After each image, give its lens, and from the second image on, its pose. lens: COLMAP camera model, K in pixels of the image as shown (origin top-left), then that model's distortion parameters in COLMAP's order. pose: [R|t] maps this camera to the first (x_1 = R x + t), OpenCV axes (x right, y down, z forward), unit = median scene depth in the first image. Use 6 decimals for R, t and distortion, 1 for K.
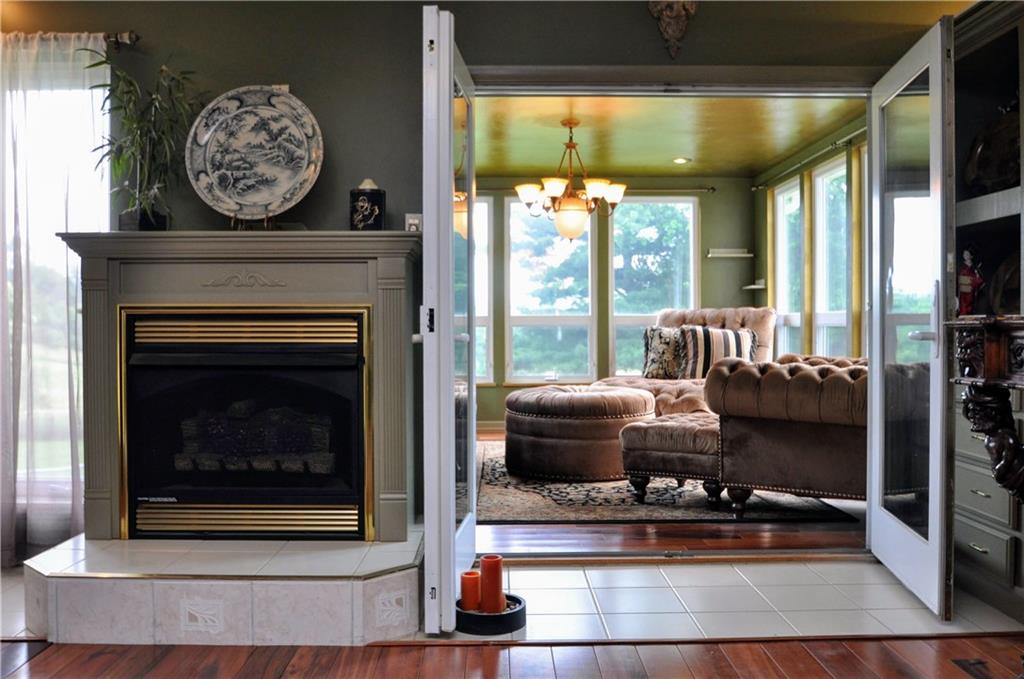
lens RADIAL K [[875.4, 0, 508.6], [0, 875.4, 338.1], [0, 0, 1]] dist [-0.082555, -0.001581]
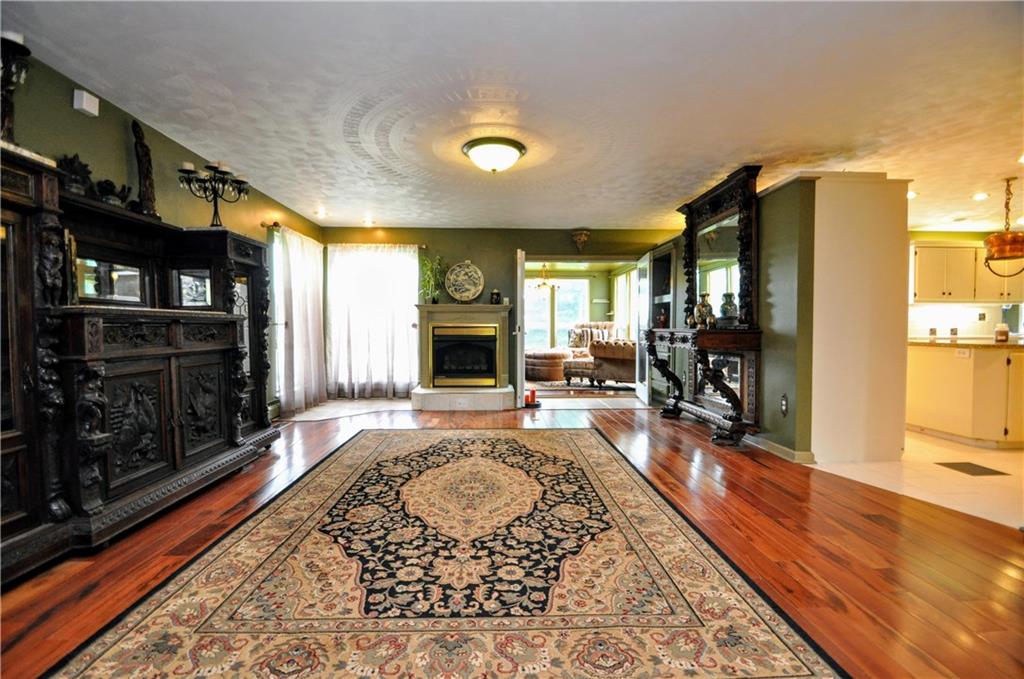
lens RADIAL K [[442.8, 0, 508.4], [0, 442.8, 340.9], [0, 0, 1]] dist [-0.002613, -0.004108]
pose [[0.999570, 0.003224, 0.029147, -0.118207], [-0.003808, 0.999793, 0.020007, -0.004124], [-0.029076, -0.020109, 0.999375, -0.615393]]
